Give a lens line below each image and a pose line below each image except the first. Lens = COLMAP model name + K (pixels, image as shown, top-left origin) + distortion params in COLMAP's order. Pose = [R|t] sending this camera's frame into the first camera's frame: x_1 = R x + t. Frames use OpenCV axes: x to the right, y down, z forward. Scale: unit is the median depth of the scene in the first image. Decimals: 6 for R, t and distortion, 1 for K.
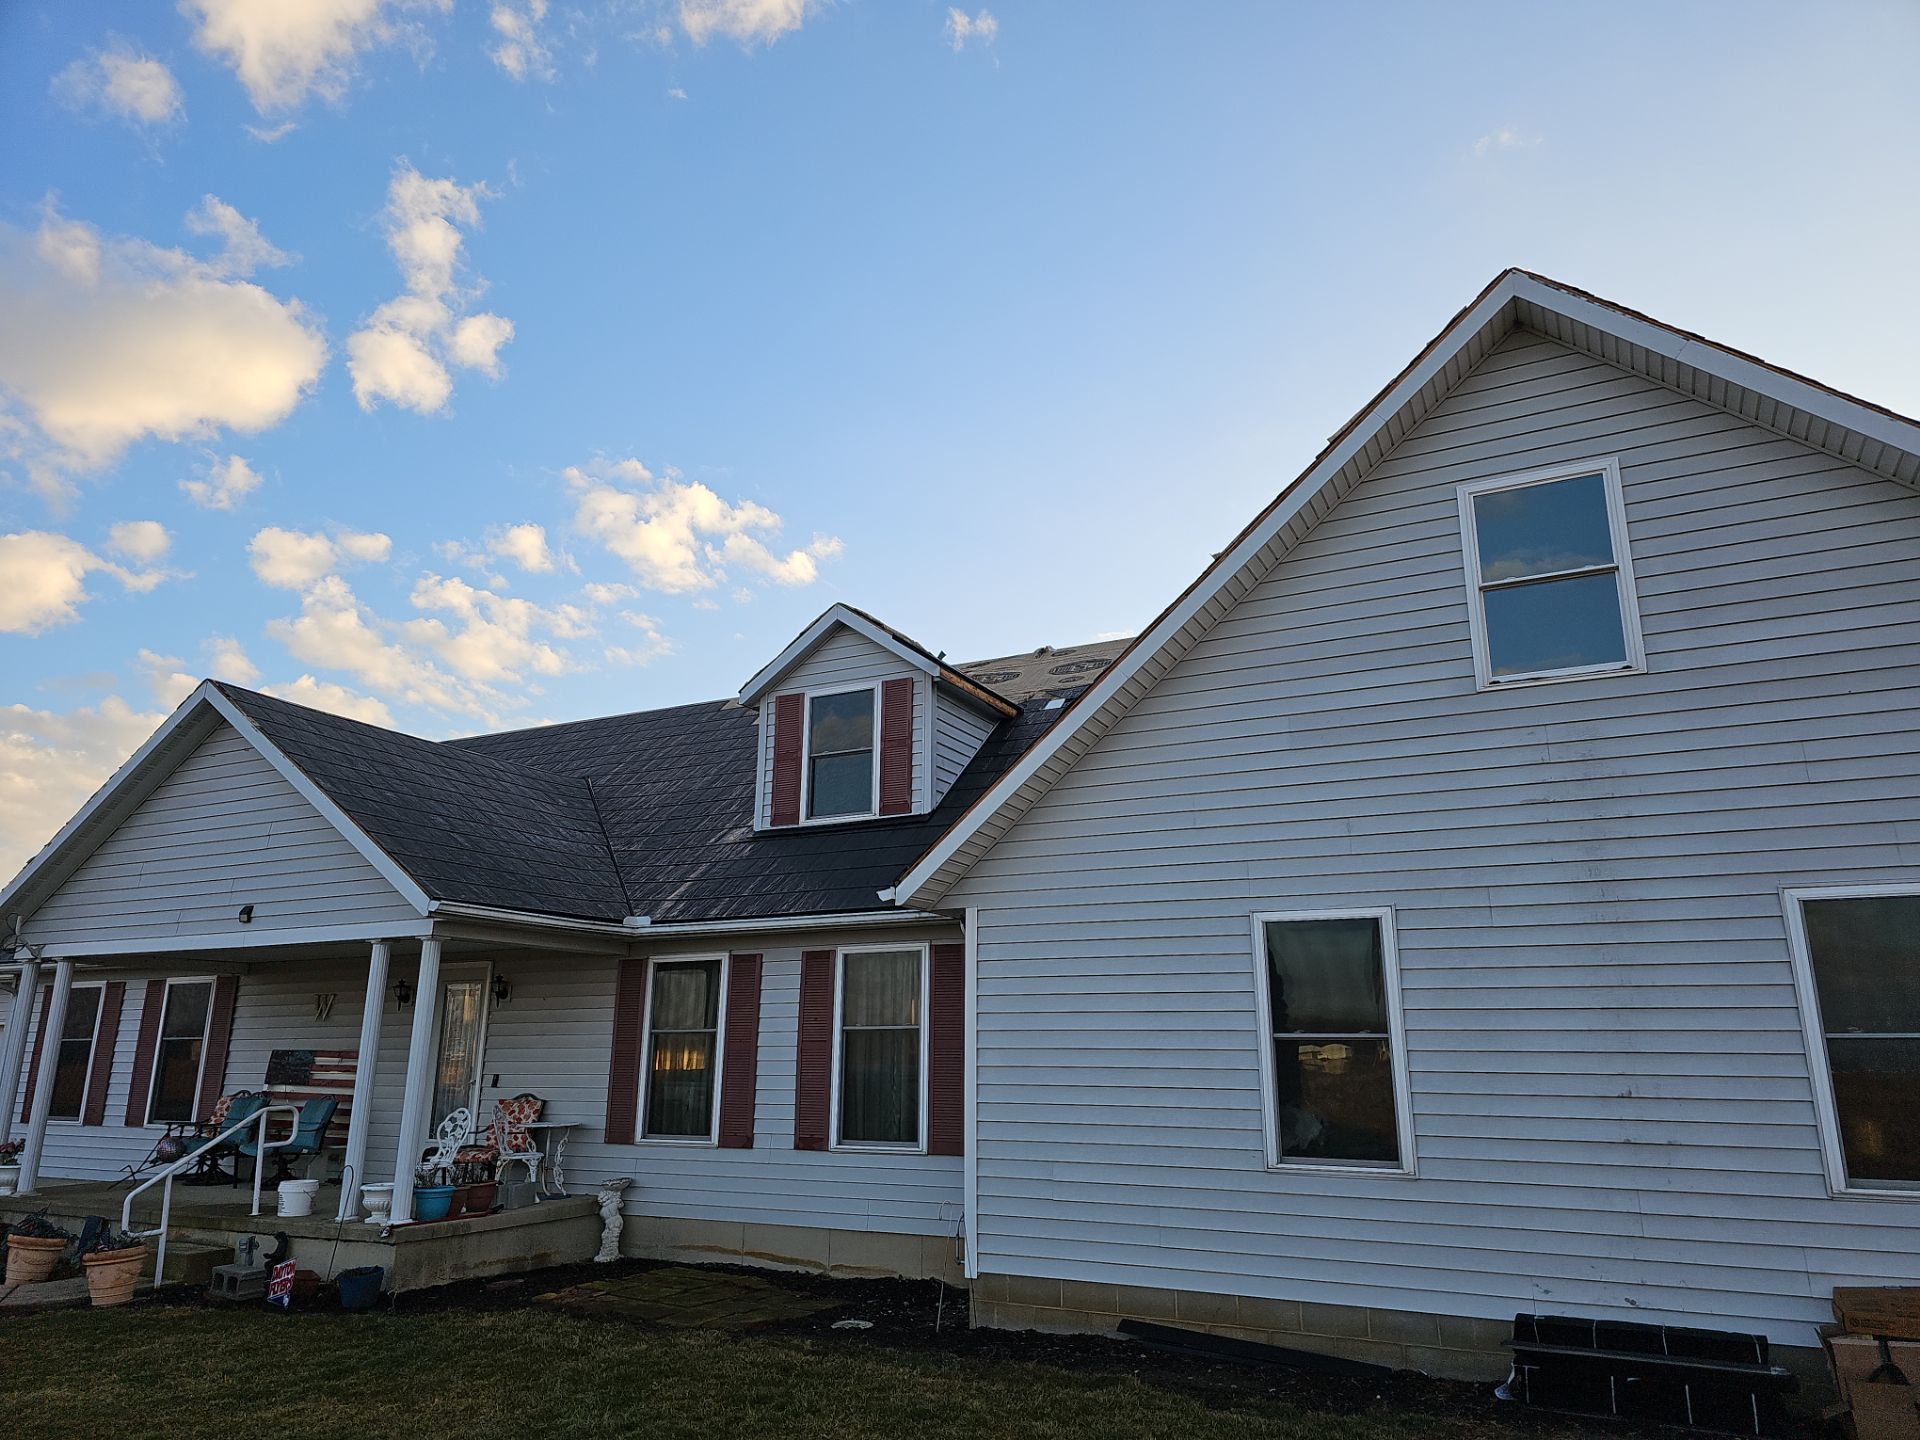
lens RADIAL K [[1263.5, 0, 965.2], [0, 1263.5, 730.8], [0, 0, 1]] dist [0.078132, -0.070286]
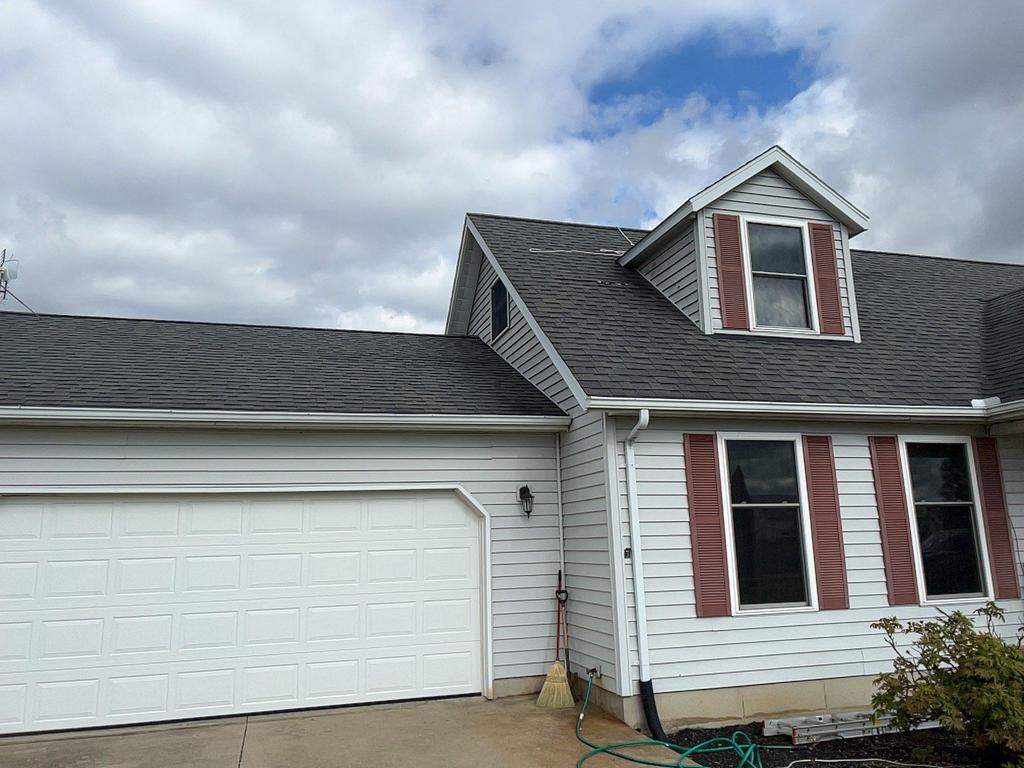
lens RADIAL K [[762.2, 0, 509.0], [0, 762.2, 388.0], [0, 0, 1]] dist [0.067517, -0.084770]
pose [[0.724476, 0.118095, 0.679108, -0.793996], [-0.142458, 0.989597, -0.020113, 0.180774], [-0.674418, -0.082173, 0.733763, 0.676895]]
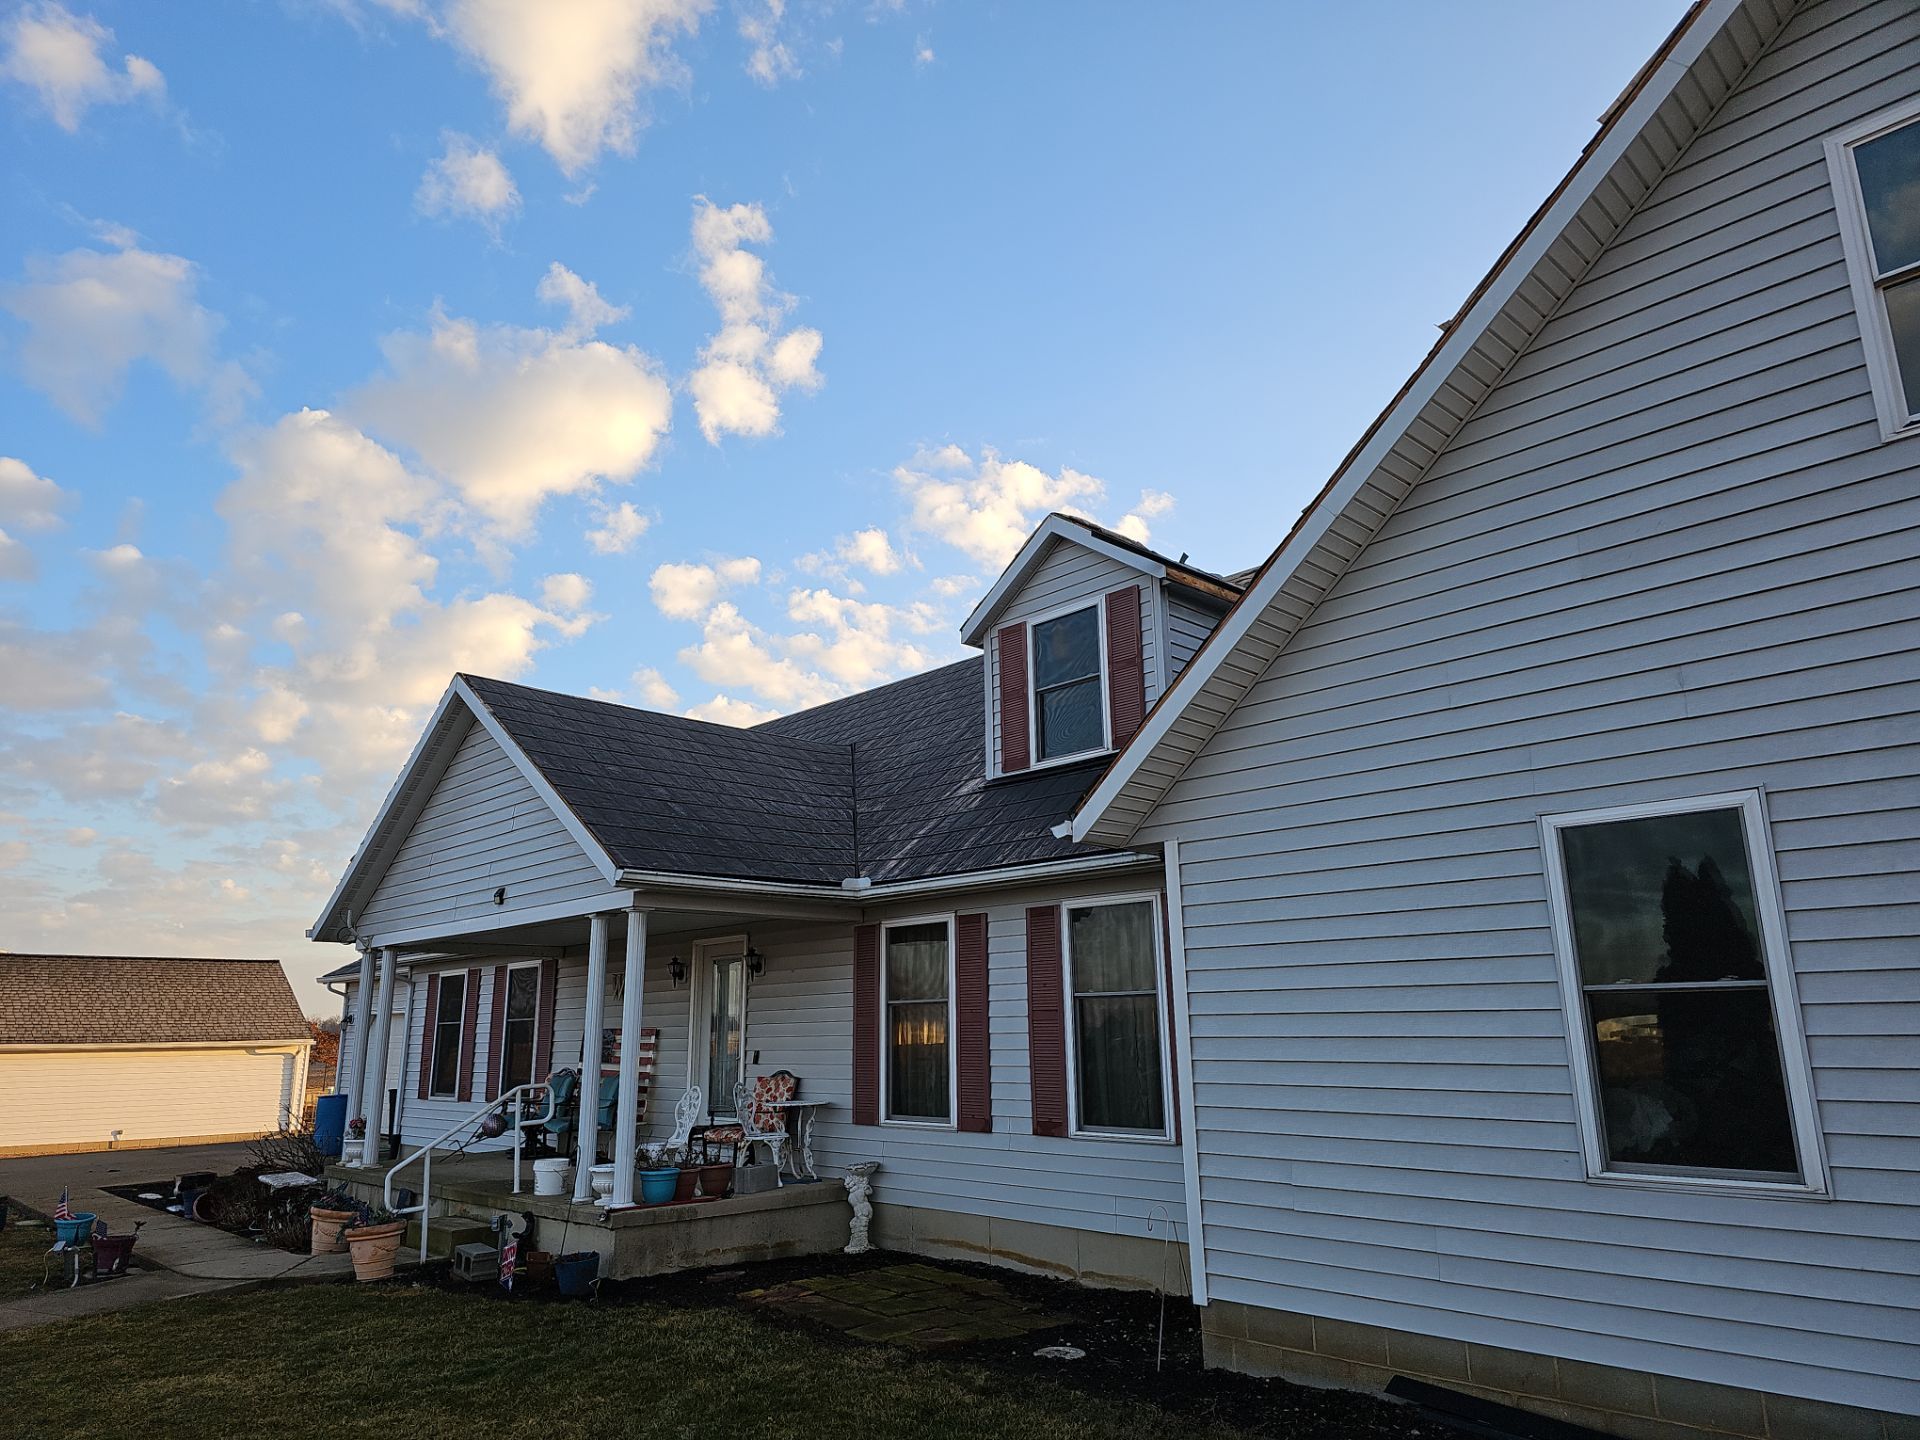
lens RADIAL K [[1243.3, 0, 937.7], [0, 1243.3, 718.8], [0, 0, 1]] dist [0.065381, -0.080417]
pose [[0.942089, -0.097019, -0.321024, 0.096514], [0.098781, 0.995050, -0.010835, 0.045099], [0.320486, -0.021503, 0.947009, 0.163393]]
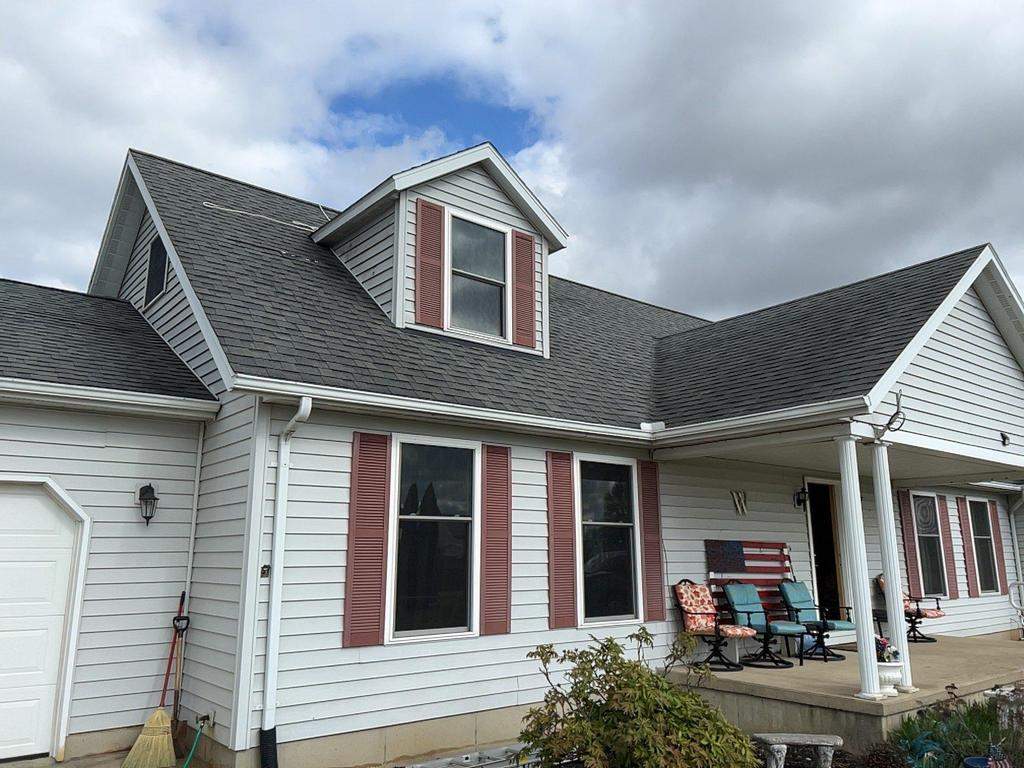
lens RADIAL K [[767.1, 0, 514.7], [0, 767.1, 387.4], [0, 0, 1]] dist [0.095442, -0.140098]
pose [[0.405229, 0.193538, 0.893495, -0.708889], [-0.220070, 0.969247, -0.110137, 0.189151], [-0.887332, -0.152001, 0.435358, 0.703778]]
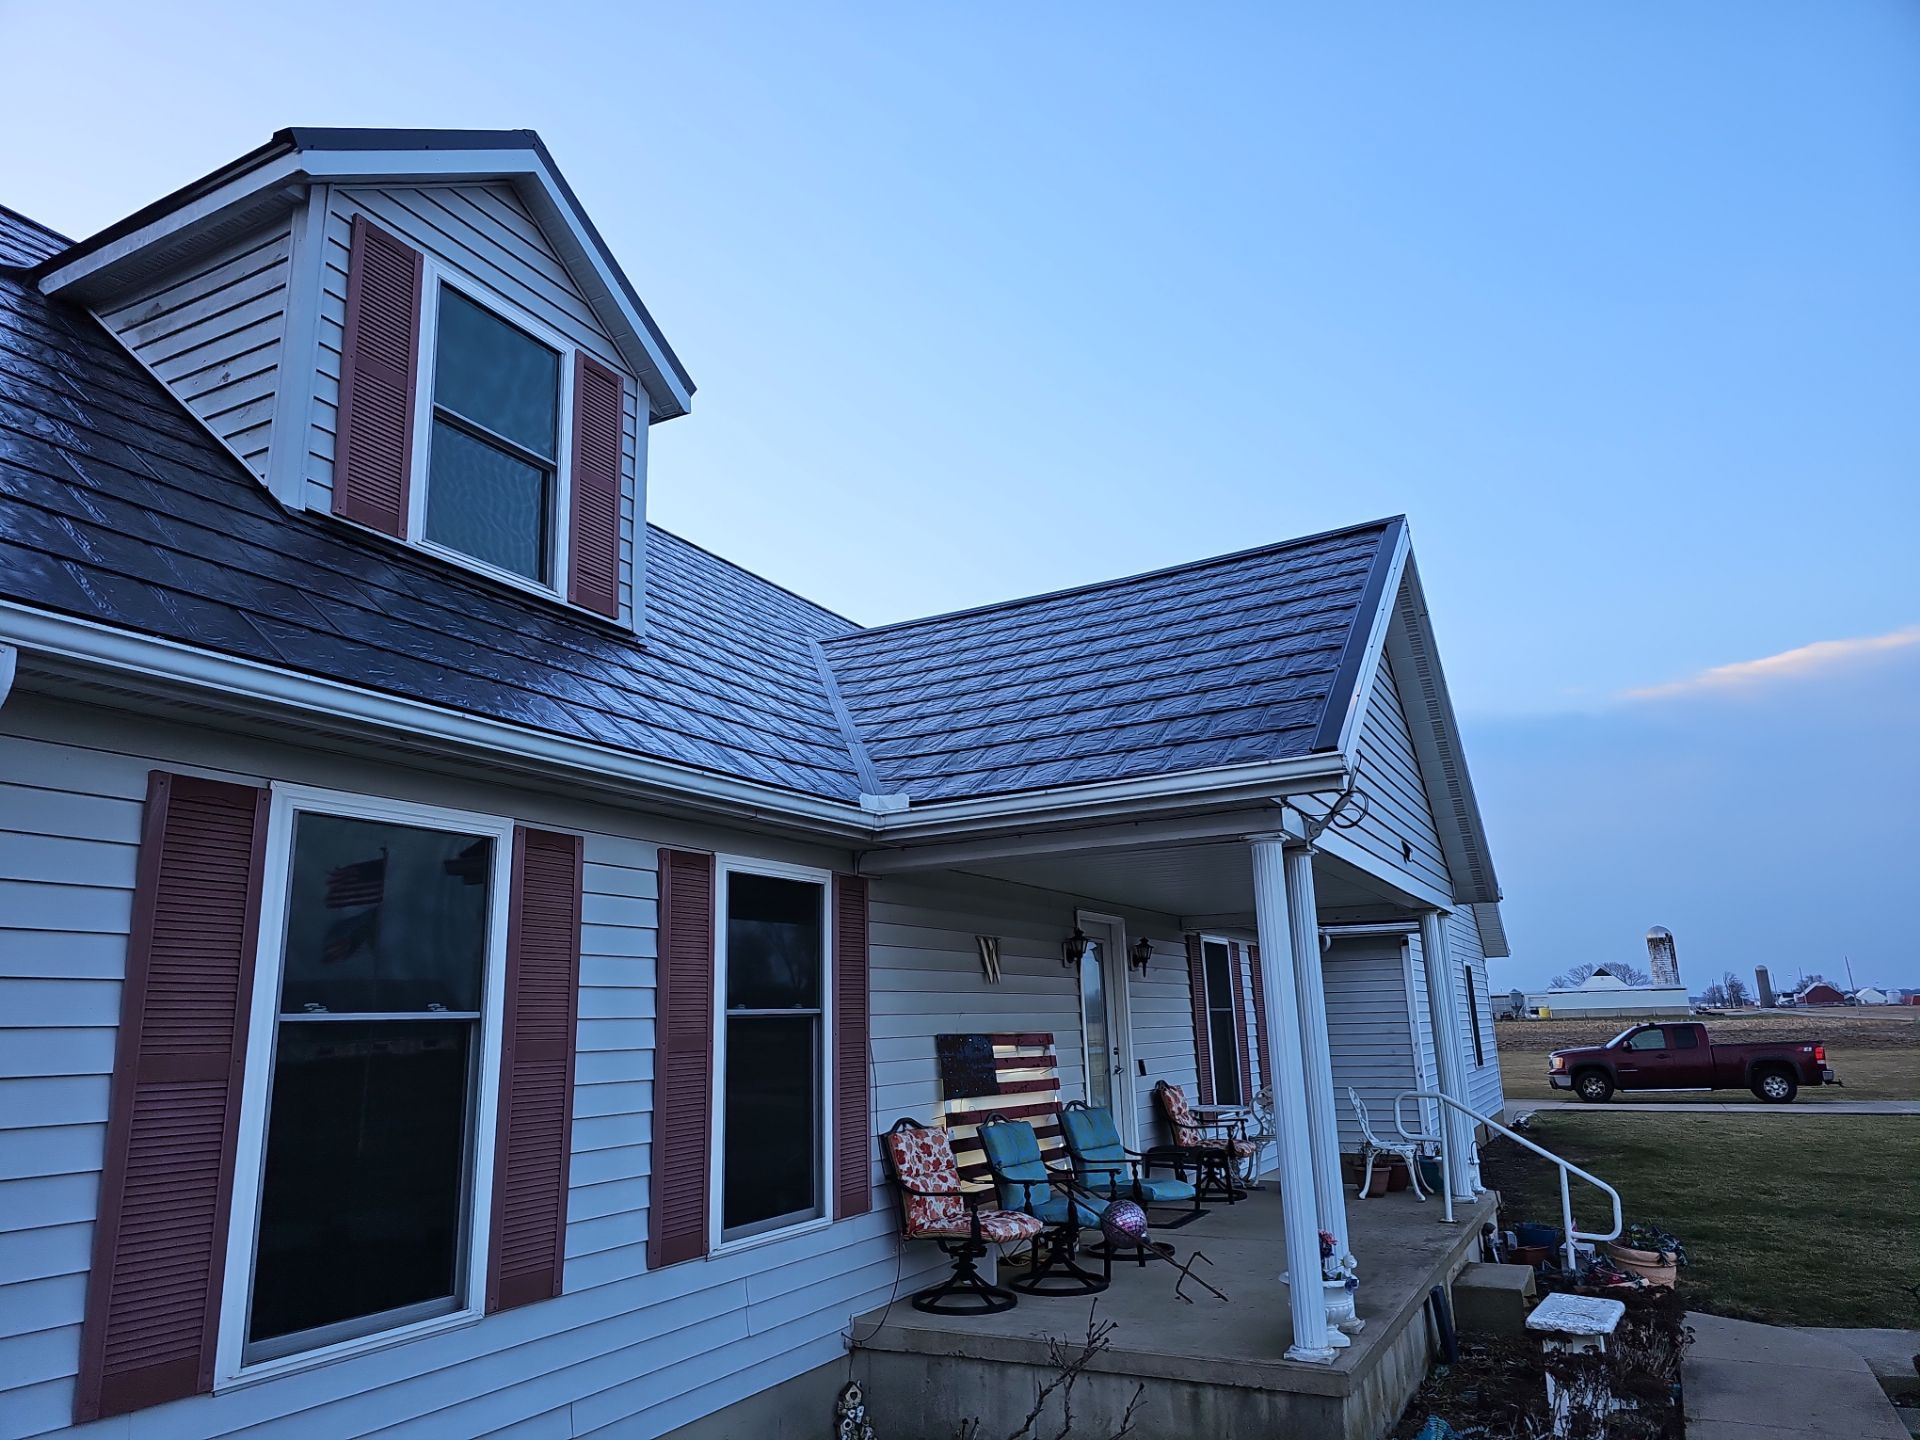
lens RADIAL K [[1263.5, 0, 965.2], [0, 1263.5, 730.8], [0, 0, 1]] dist [0.078132, -0.070286]
pose [[0.009329, 0.227874, 0.973646, -0.570447], [-0.215388, 0.951290, -0.220578, 0.201250], [-0.976484, -0.207654, 0.057955, 0.824874]]
